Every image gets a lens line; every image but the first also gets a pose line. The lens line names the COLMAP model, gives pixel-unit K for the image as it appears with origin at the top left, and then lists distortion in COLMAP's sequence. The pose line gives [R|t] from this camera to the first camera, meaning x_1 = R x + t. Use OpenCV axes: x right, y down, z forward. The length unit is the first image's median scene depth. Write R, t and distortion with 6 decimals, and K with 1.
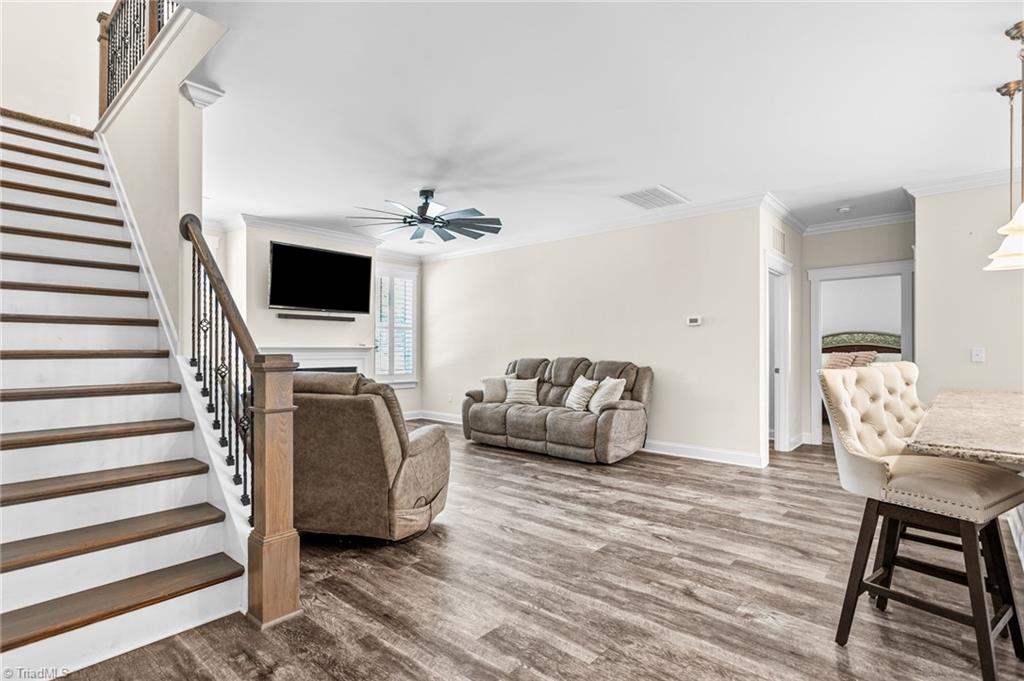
lens RADIAL K [[497.0, 0, 514.9], [0, 497.0, 344.0], [0, 0, 1]] dist [-0.003099, 0.000151]
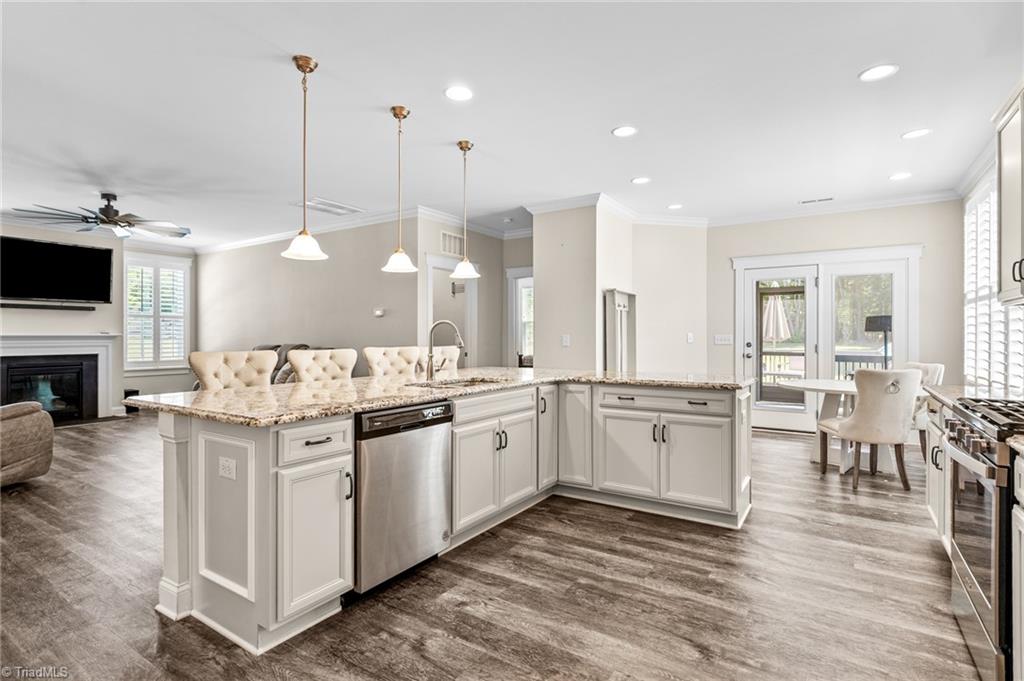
lens RADIAL K [[497.0, 0, 514.9], [0, 497.0, 344.0], [0, 0, 1]] dist [-0.003099, 0.000151]
pose [[0.989406, -0.004634, 0.145102, 0.678377], [0.000868, 0.999661, 0.026003, -0.003344], [-0.145173, -0.025601, 0.989075, -0.279391]]
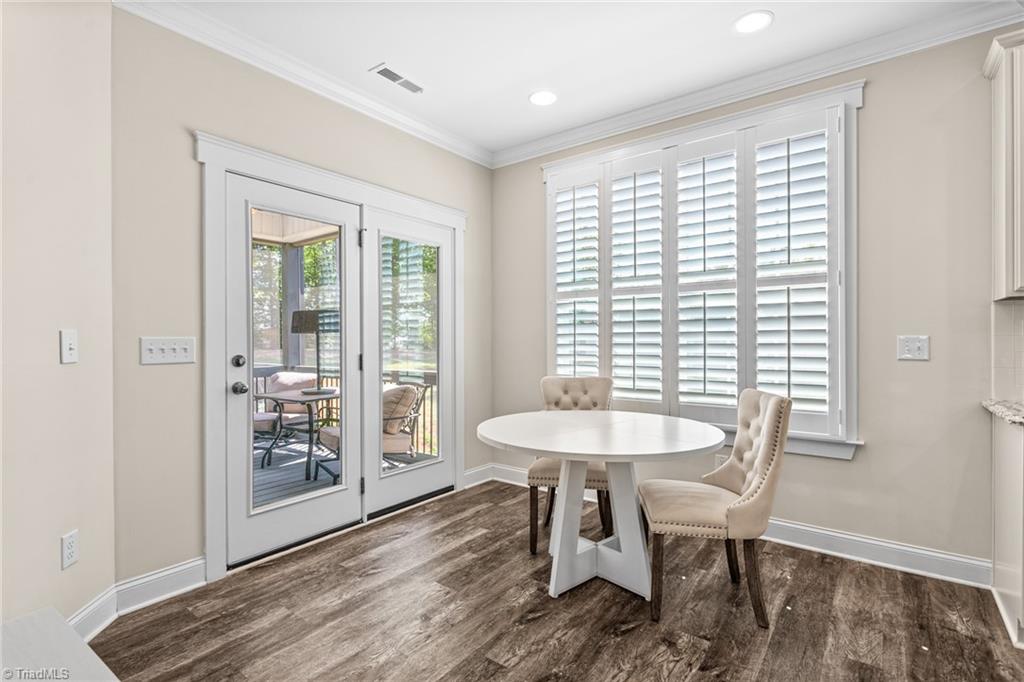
lens RADIAL K [[482.4, 0, 512.0], [0, 482.4, 341.0], [0, 0, 1]] dist [-0.003117, -0.000342]
pose [[-0.079102, -0.005319, 0.996852, 1.003742], [-0.007744, 0.999959, 0.004721, 0.009074], [-0.996836, -0.007346, -0.079140, 0.879767]]
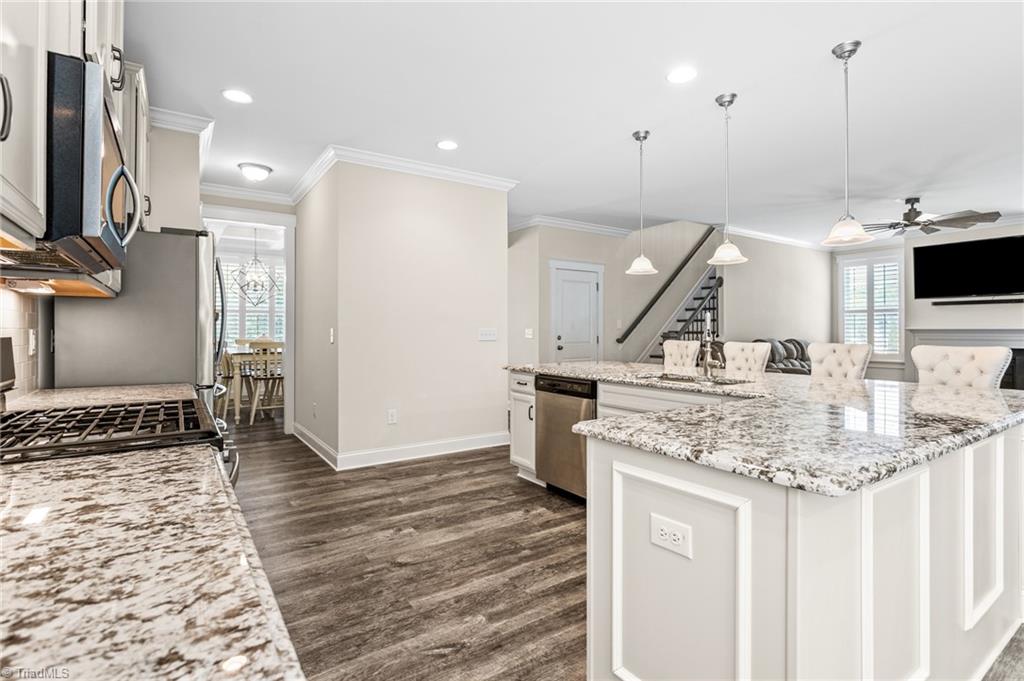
lens RADIAL K [[497.0, 0, 514.9], [0, 497.0, 344.0], [0, 0, 1]] dist [-0.003099, 0.000151]
pose [[-0.237124, 0.025460, -0.971146, 1.487667], [0.009430, 0.999670, 0.023905, 0.005084], [0.971434, -0.003490, -0.237286, 0.440221]]
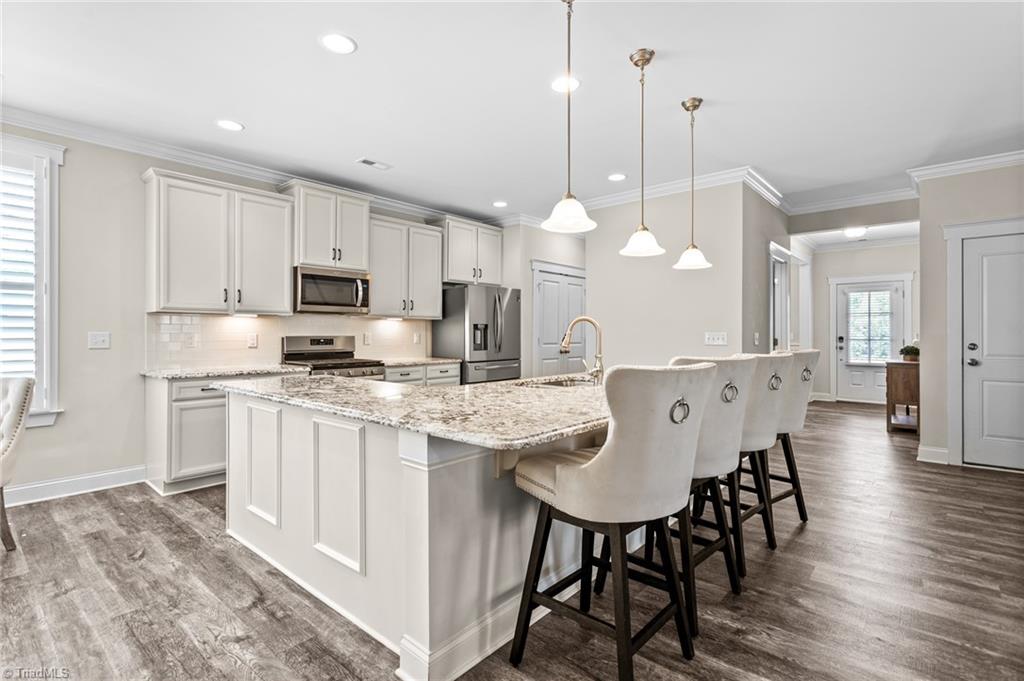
lens RADIAL K [[491.9, 0, 509.7], [0, 491.9, 328.9], [0, 0, 1]] dist [0.003548, 0.001525]
pose [[-0.999965, -0.003780, -0.007505, 0.796555], [-0.003657, 0.999860, -0.016346, 0.007144], [0.007566, -0.016318, -0.999838, 1.270303]]
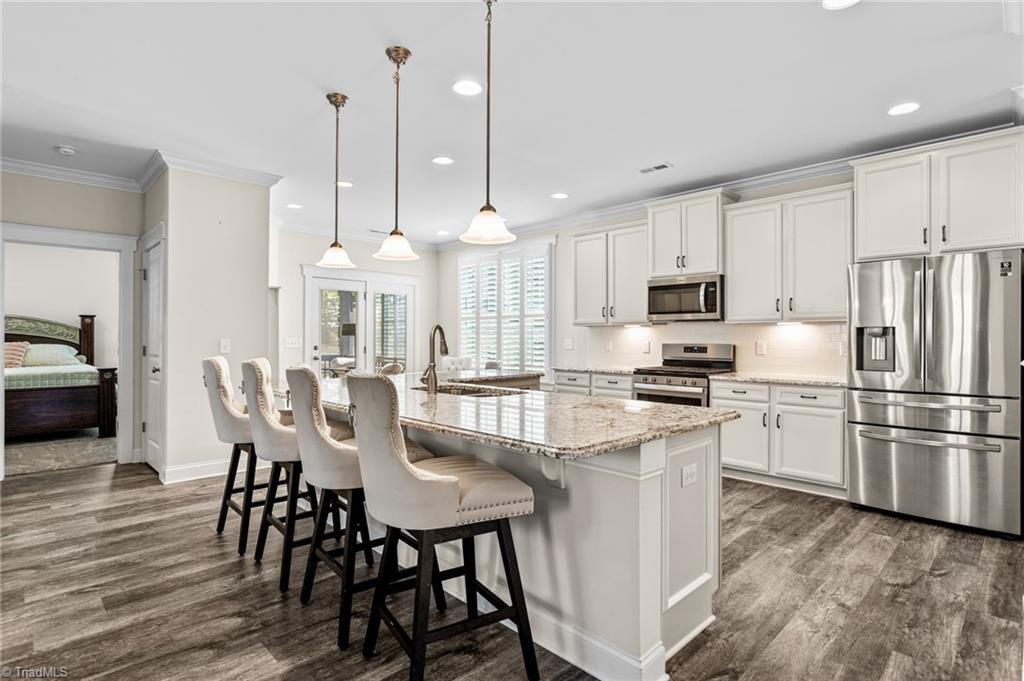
lens RADIAL K [[512.9, 0, 514.7], [0, 512.9, 339.6], [0, 0, 1]] dist [-0.011920, 0.001183]
pose [[0.064307, -0.004513, 0.997920, -0.059422], [-0.012886, 0.999903, 0.005352, -0.005386], [-0.997847, -0.013203, 0.064242, 0.389007]]
